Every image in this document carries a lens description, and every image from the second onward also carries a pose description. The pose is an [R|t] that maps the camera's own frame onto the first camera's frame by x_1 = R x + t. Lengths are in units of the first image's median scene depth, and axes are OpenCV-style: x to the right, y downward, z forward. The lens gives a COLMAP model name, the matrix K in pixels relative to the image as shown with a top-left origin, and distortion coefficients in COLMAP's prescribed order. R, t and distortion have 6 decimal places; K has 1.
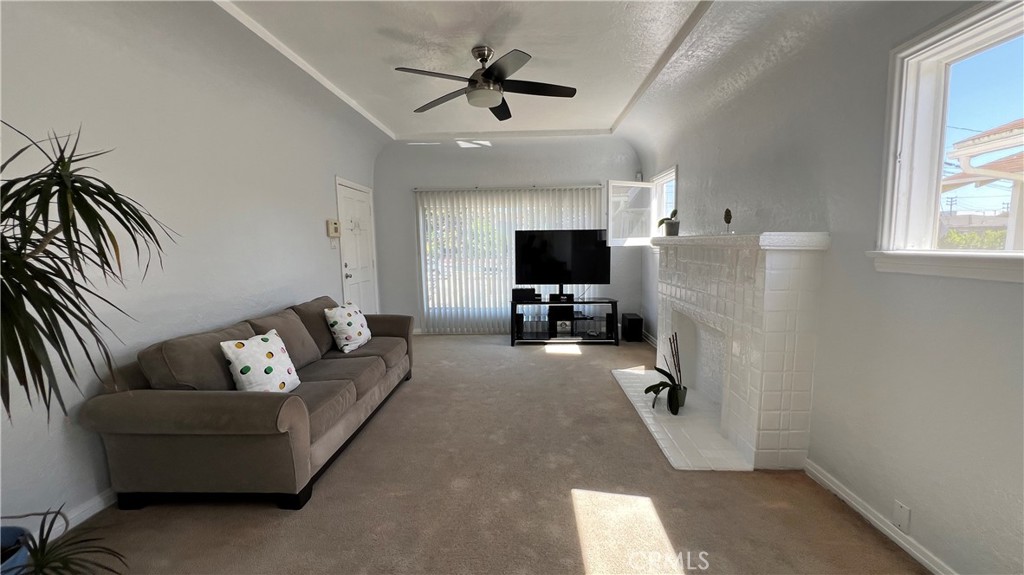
lens RADIAL K [[410.4, 0, 514.8], [0, 410.4, 289.1], [0, 0, 1]] dist [-0.004310, -0.000034]
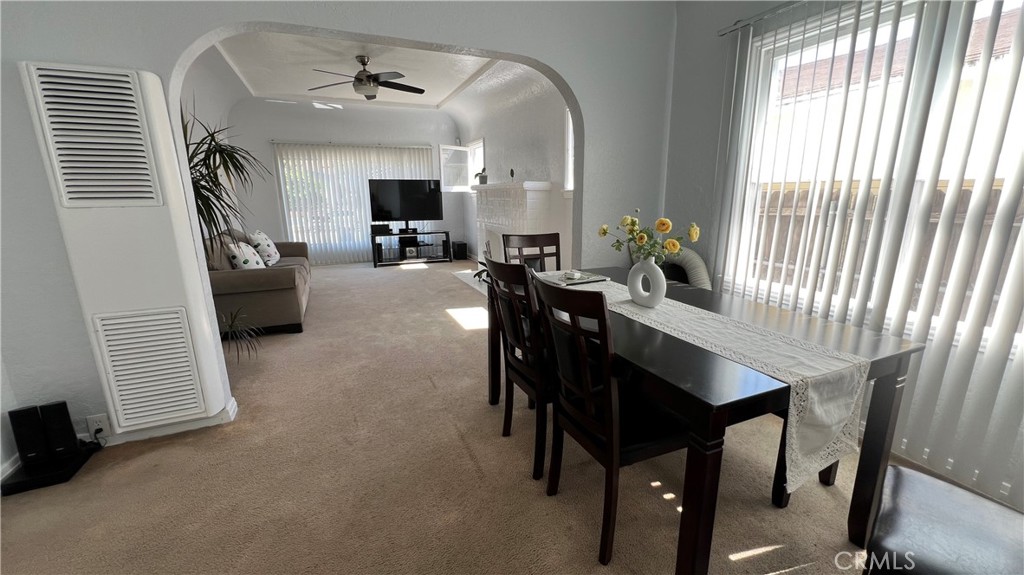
lens RADIAL K [[410.4, 0, 513.6], [0, 410.4, 289.0], [0, 0, 1]] dist [-0.004310, -0.000034]
pose [[0.901850, -0.091274, 0.422297, -0.167214], [0.043626, 0.991672, 0.121171, 0.064958], [-0.429840, -0.090855, 0.898322, -0.394971]]
